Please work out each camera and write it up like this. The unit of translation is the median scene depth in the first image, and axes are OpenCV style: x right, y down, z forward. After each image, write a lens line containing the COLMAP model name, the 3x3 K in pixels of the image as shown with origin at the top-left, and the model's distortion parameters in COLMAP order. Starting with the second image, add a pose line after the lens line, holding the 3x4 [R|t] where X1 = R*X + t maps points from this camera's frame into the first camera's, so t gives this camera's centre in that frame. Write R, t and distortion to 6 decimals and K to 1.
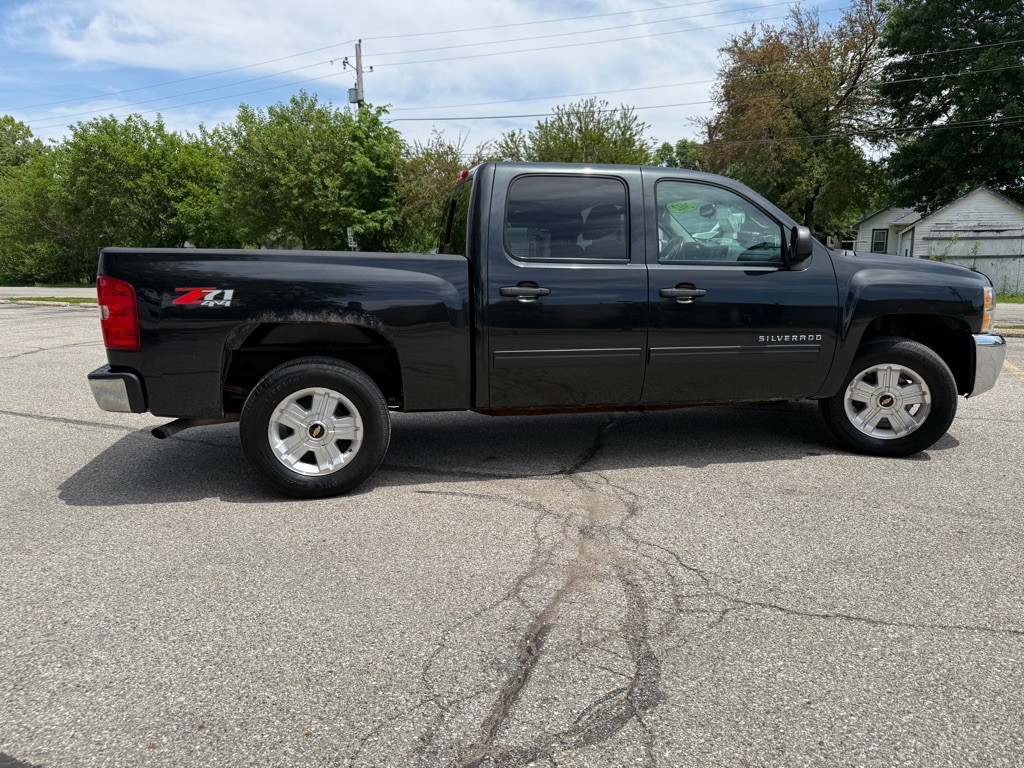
lens RADIAL K [[733.1, 0, 511.4], [0, 733.1, 389.1], [0, 0, 1]] dist [0.025004, -0.026862]
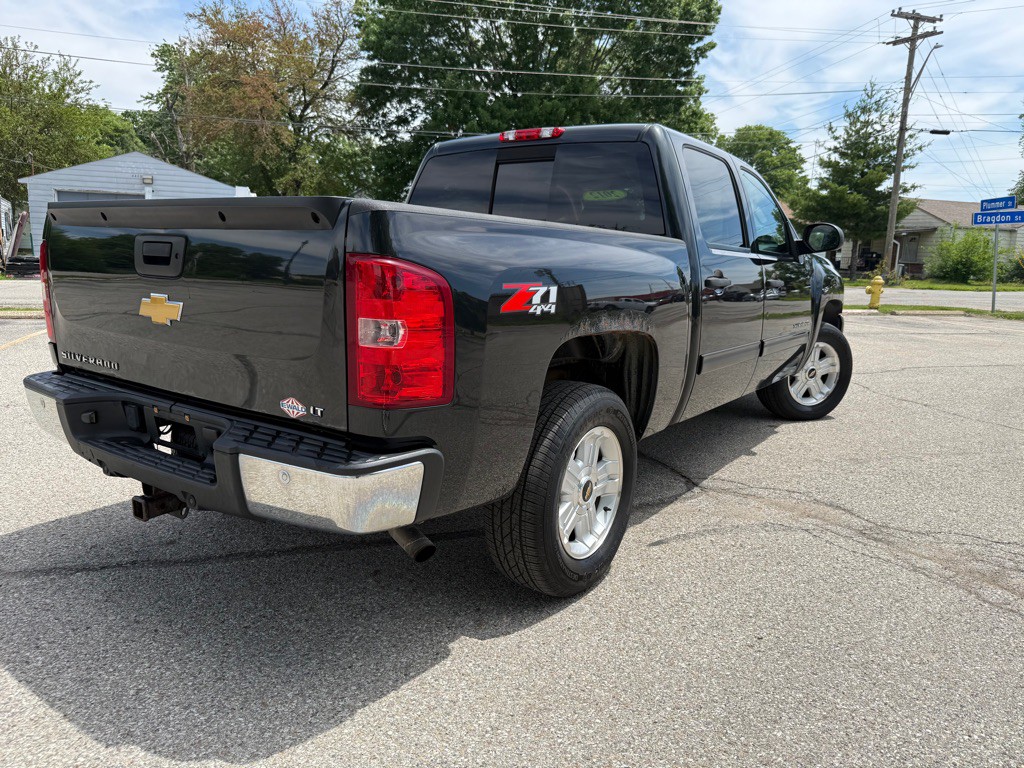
lens RADIAL K [[733.1, 0, 511.4], [0, 733.1, 389.1], [0, 0, 1]] dist [0.025004, -0.026862]
pose [[0.729223, -0.105611, 0.676077, -0.790602], [0.093827, 0.994118, 0.054090, -0.083707], [-0.677813, 0.023991, 0.734843, 0.565167]]
